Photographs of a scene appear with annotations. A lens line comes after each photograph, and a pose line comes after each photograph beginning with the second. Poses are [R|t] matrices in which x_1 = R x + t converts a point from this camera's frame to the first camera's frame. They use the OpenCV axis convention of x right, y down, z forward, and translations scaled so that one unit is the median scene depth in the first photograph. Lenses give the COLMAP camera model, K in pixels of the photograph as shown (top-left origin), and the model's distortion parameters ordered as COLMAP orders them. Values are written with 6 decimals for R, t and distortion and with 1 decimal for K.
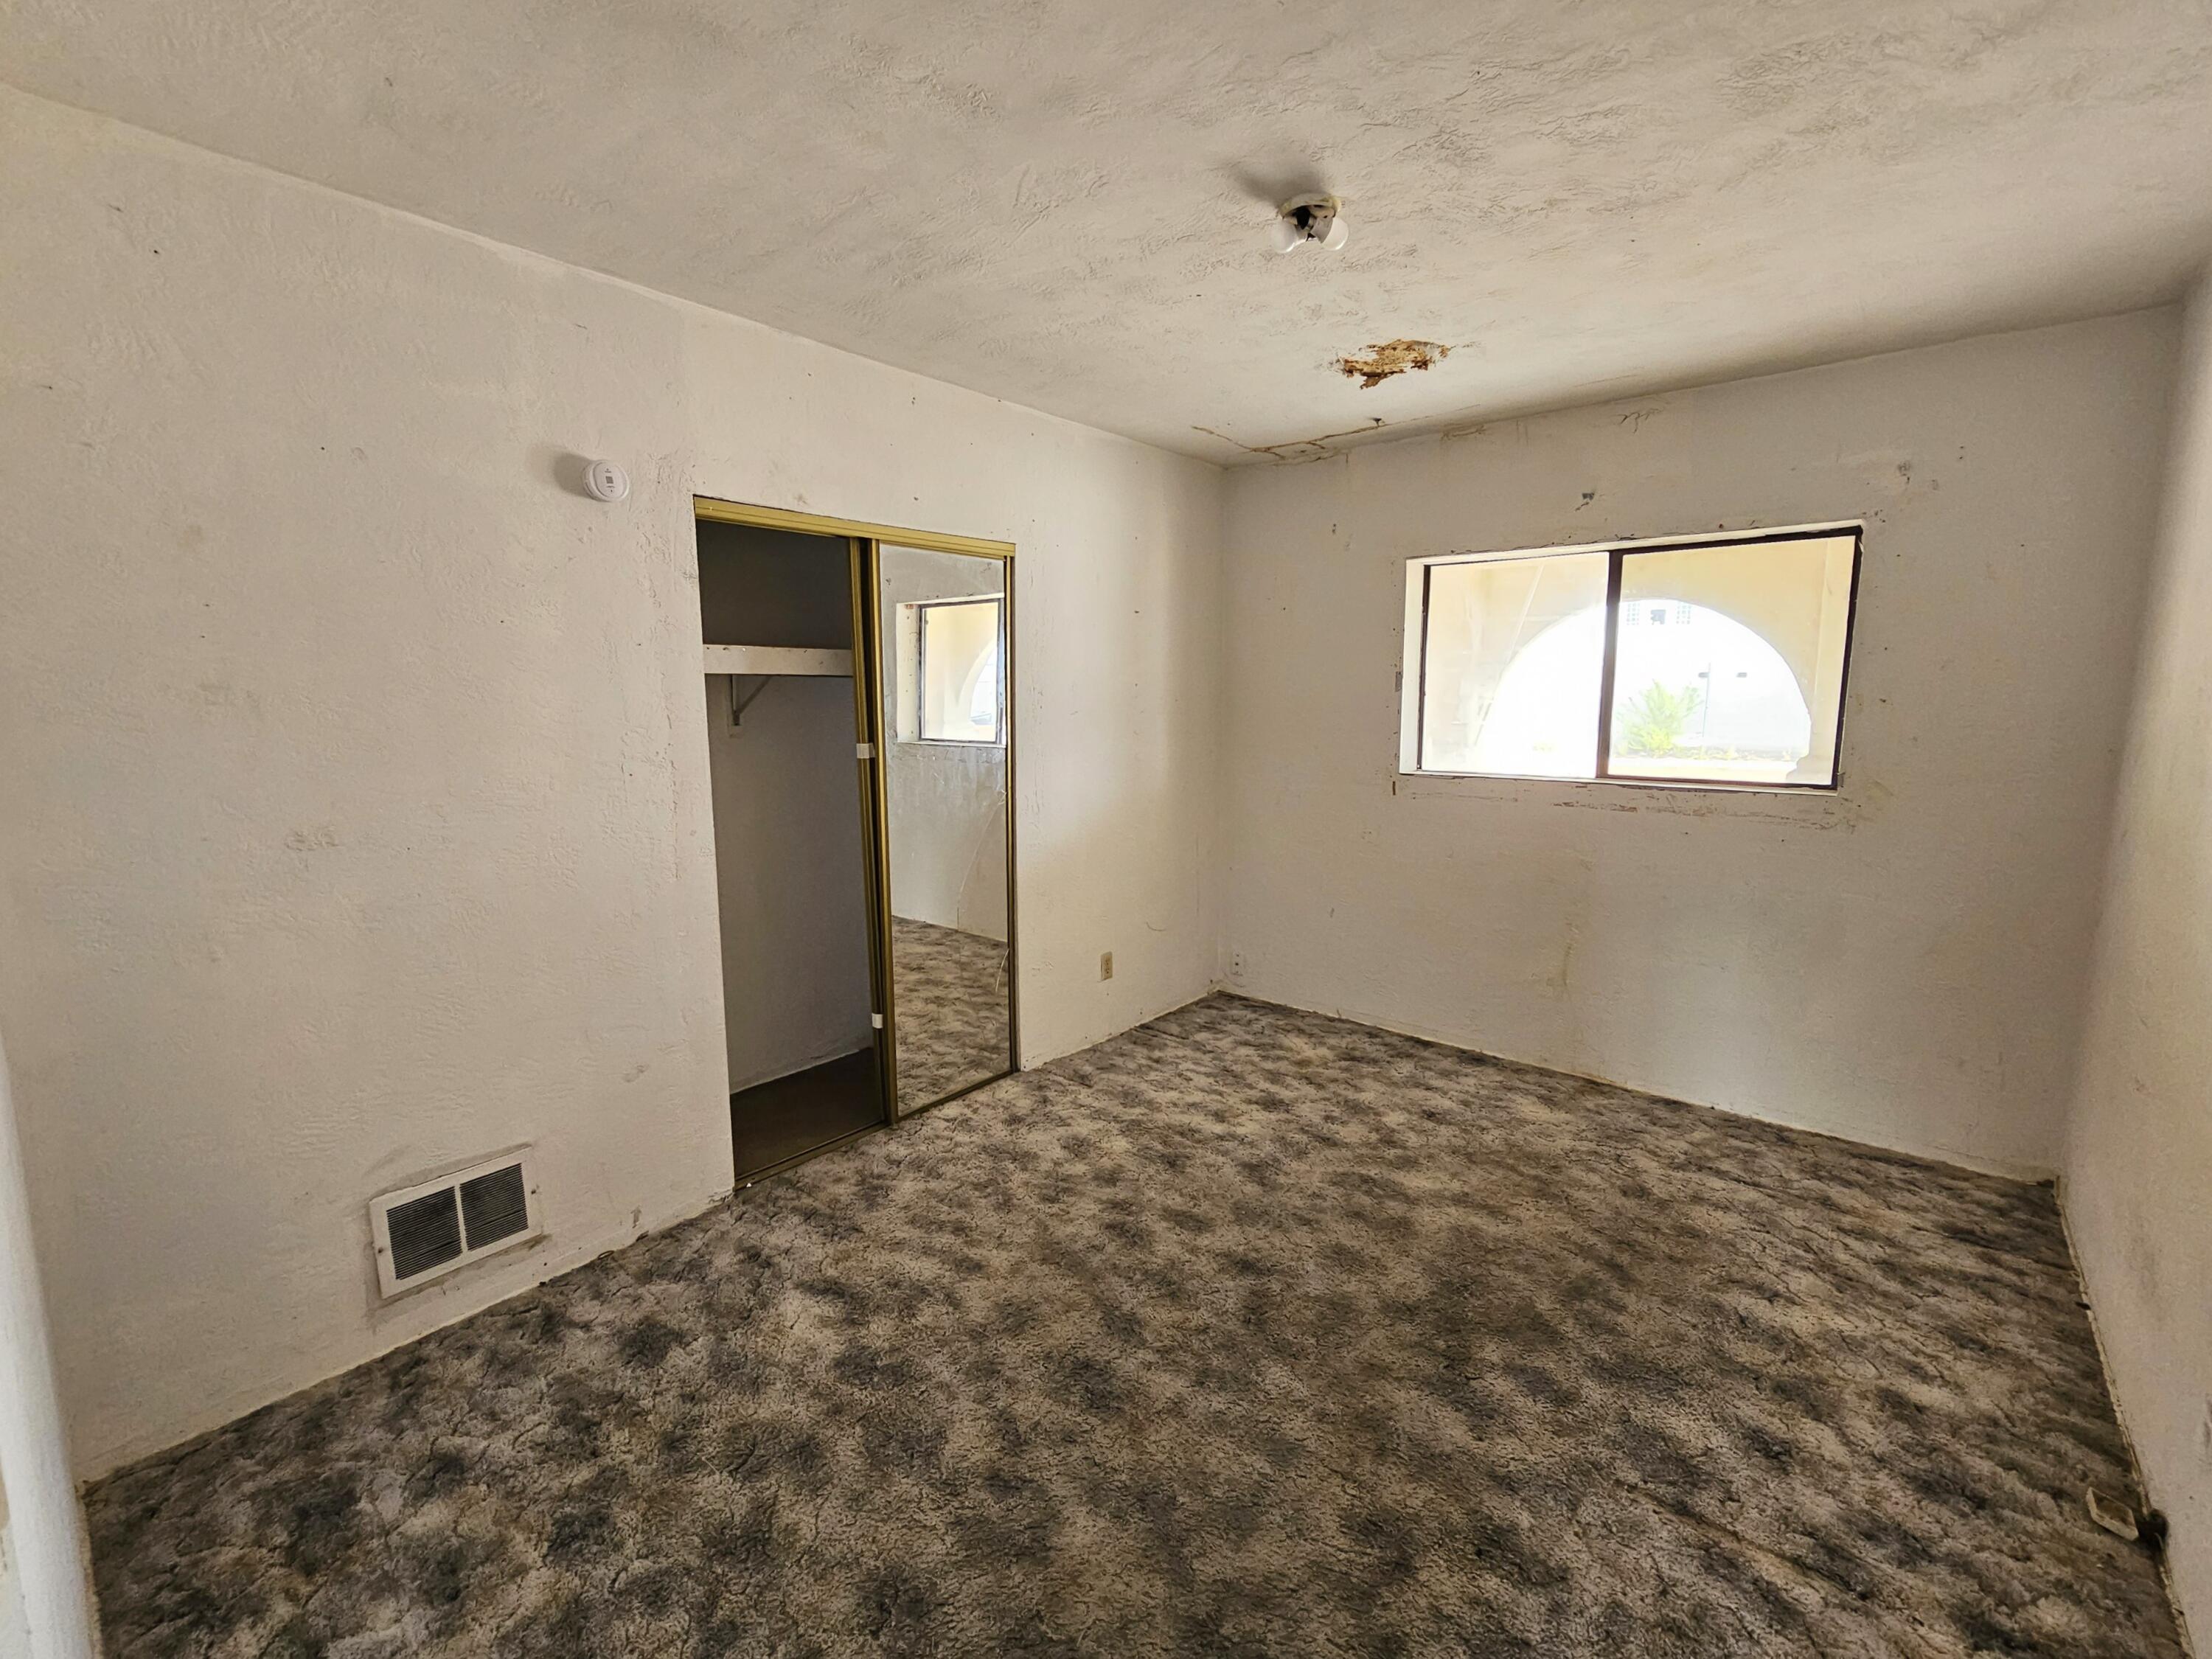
lens RADIAL K [[959.4, 0, 1088.6], [0, 959.4, 834.6], [0, 0, 1]] dist [-0.006040, 0.002521]
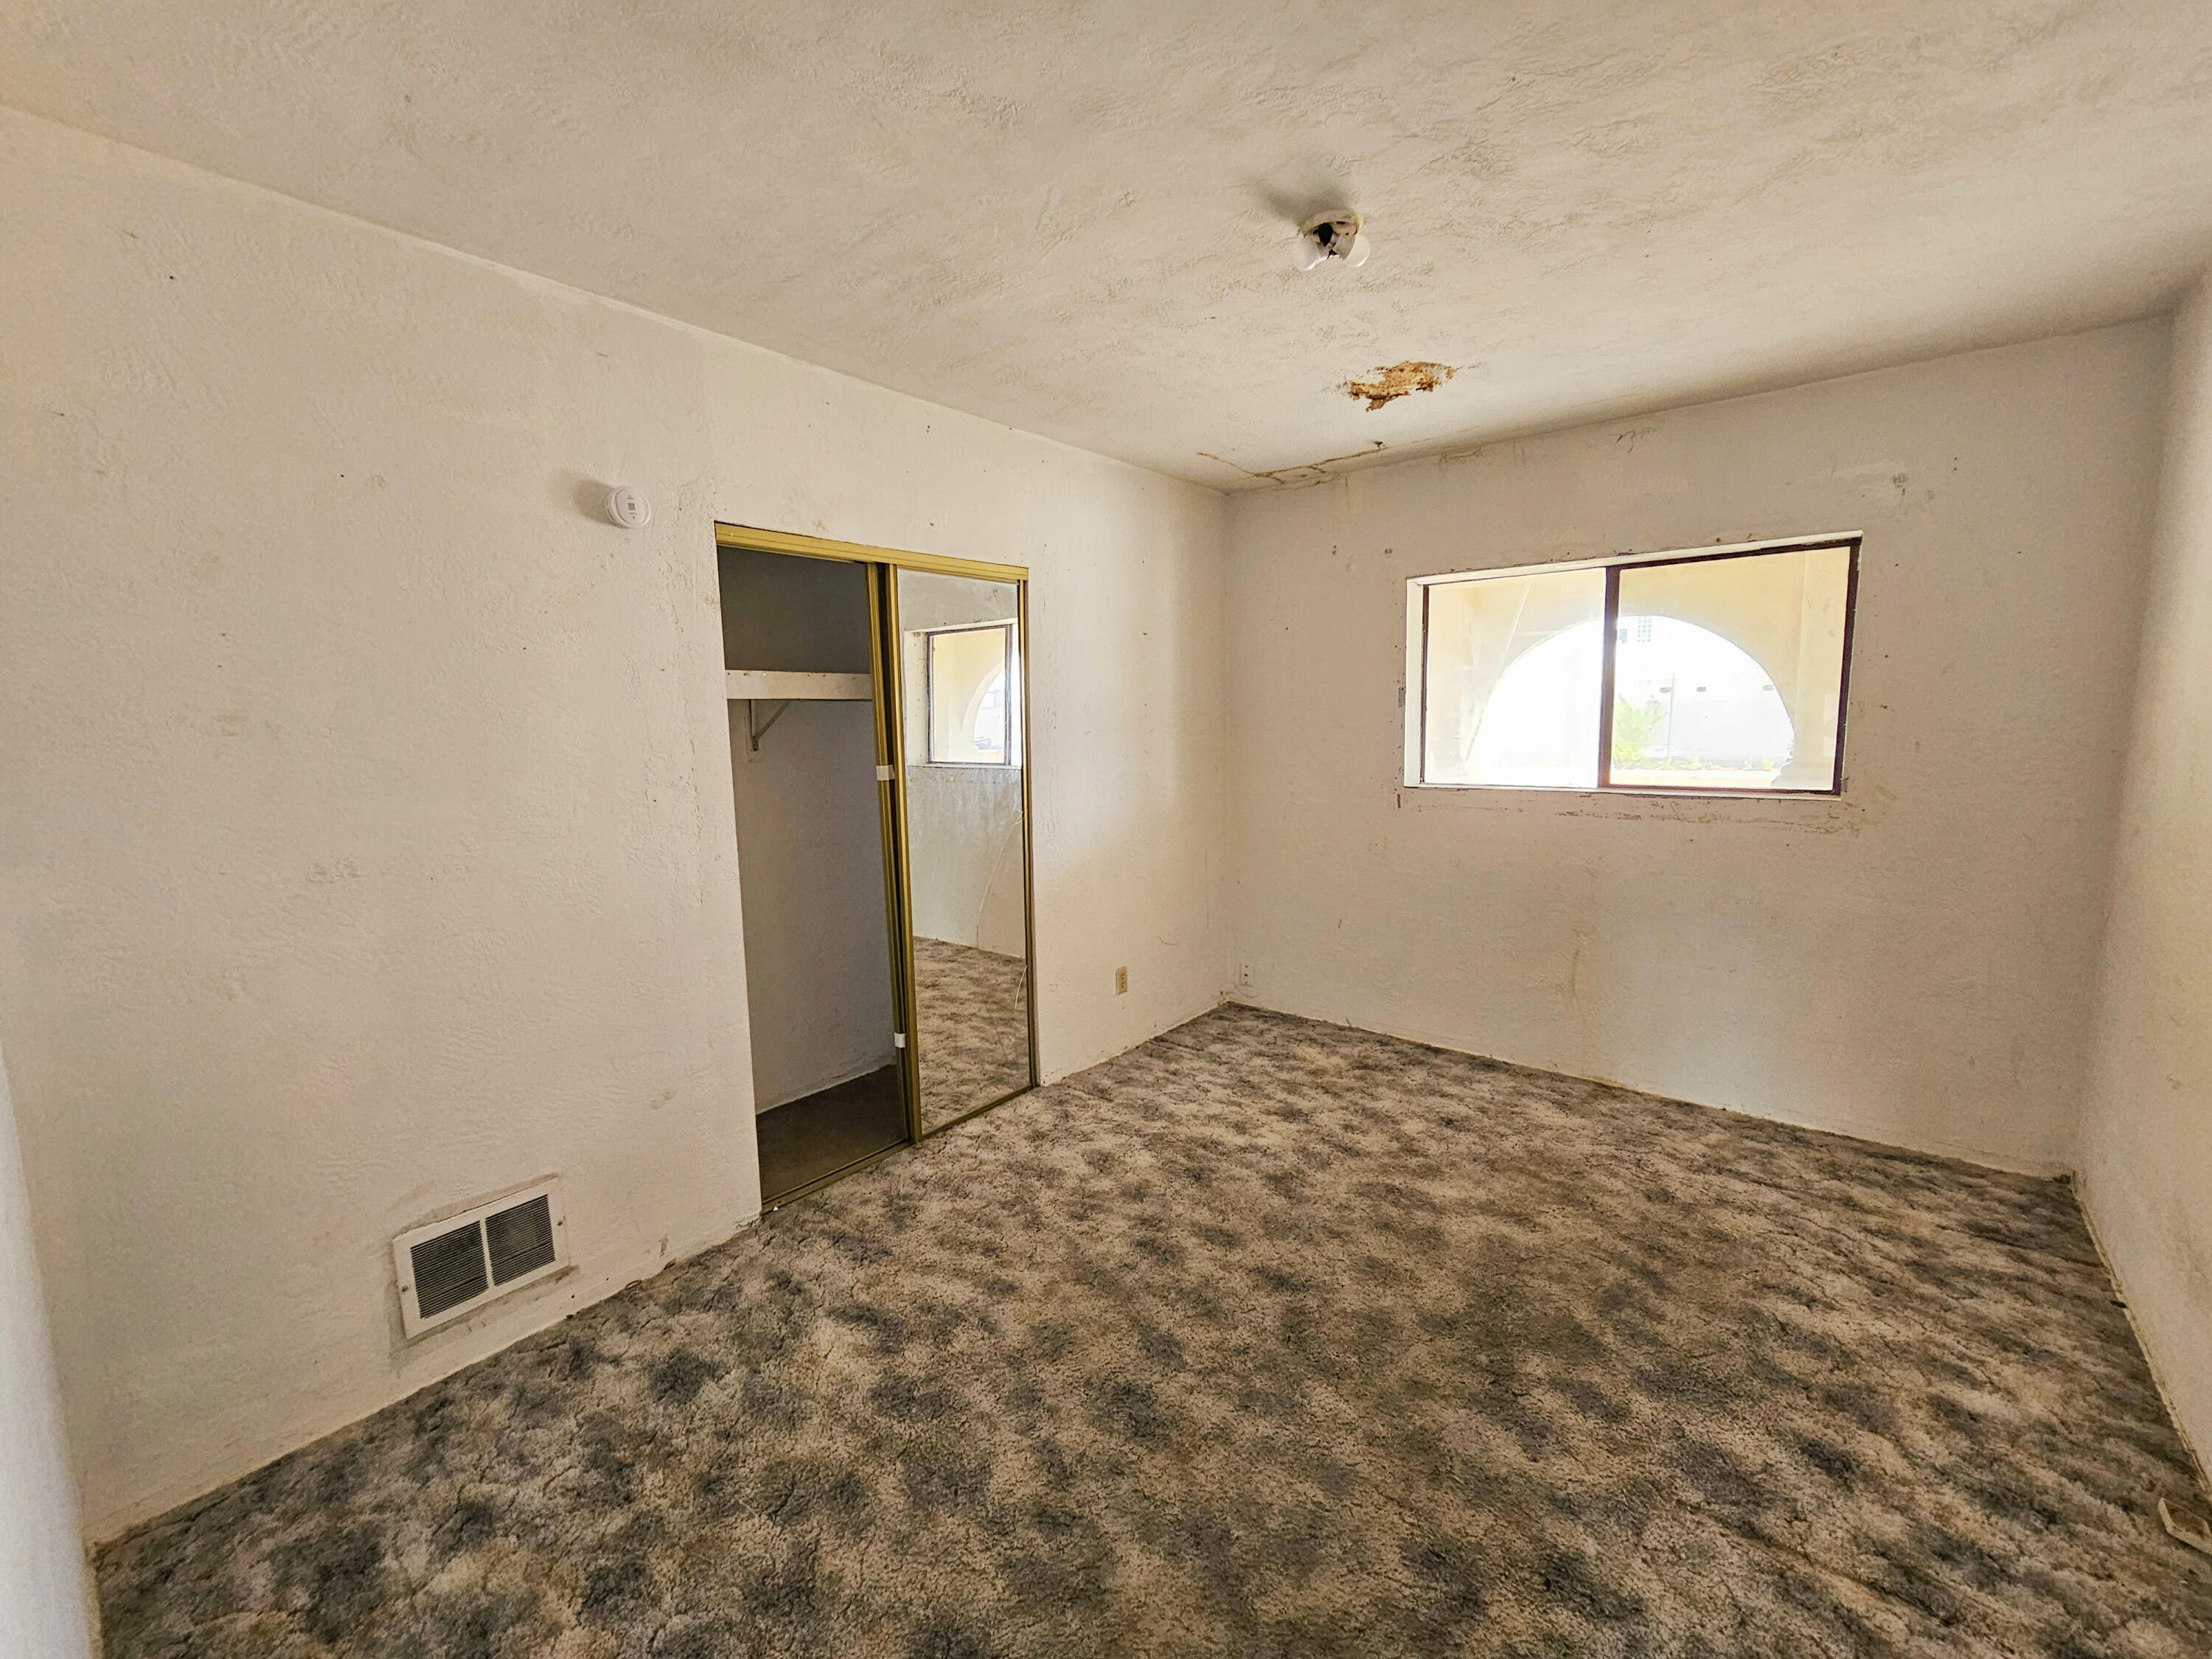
lens RADIAL K [[913.9, 0, 1091.6], [0, 913.9, 834.2], [0, 0, 1]] dist [-0.005617, 0.002259]
pose [[0.999775, -0.017773, 0.011591, -0.028983], [0.017989, 0.999662, -0.018744, -0.000653], [-0.011254, 0.018949, 0.999757, 0.037061]]
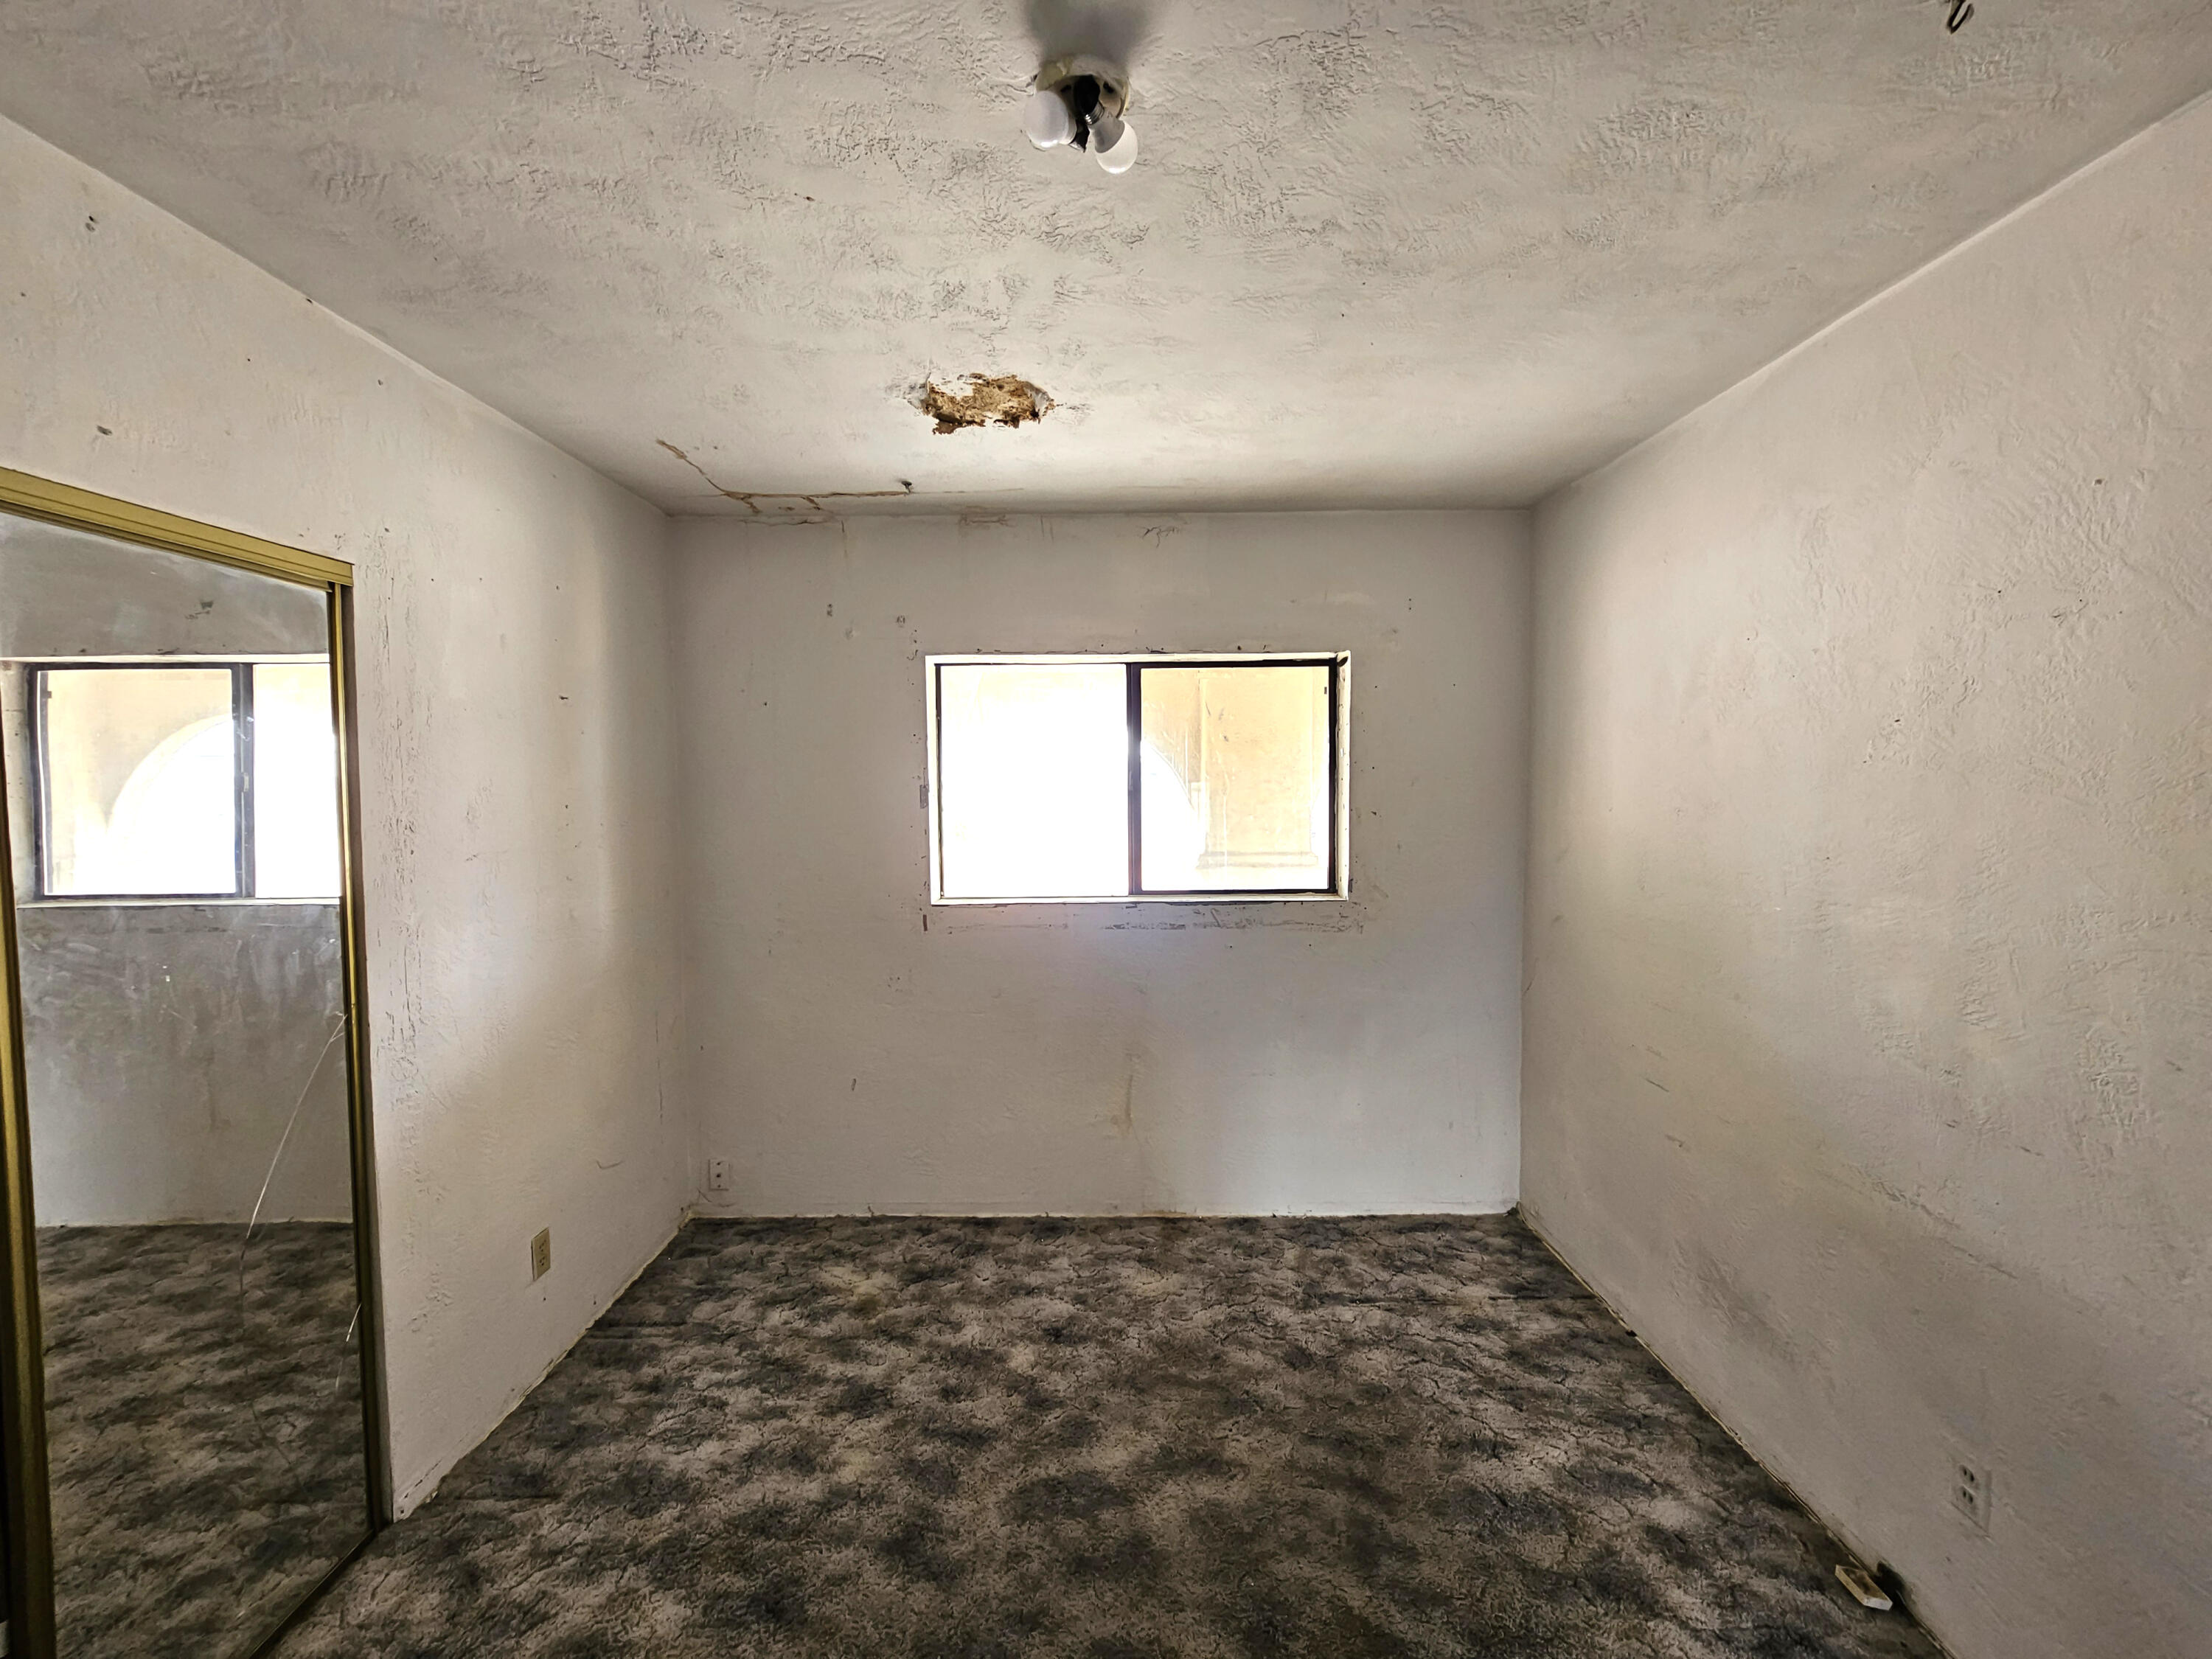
lens RADIAL K [[913.9, 0, 1085.1], [0, 913.9, 830.0], [0, 0, 1]] dist [-0.005617, 0.002259]
pose [[0.756717, -0.036398, 0.652728, -0.120588], [0.101907, 0.992811, -0.062780, -0.084730], [-0.645751, 0.114024, 0.754986, 0.396740]]
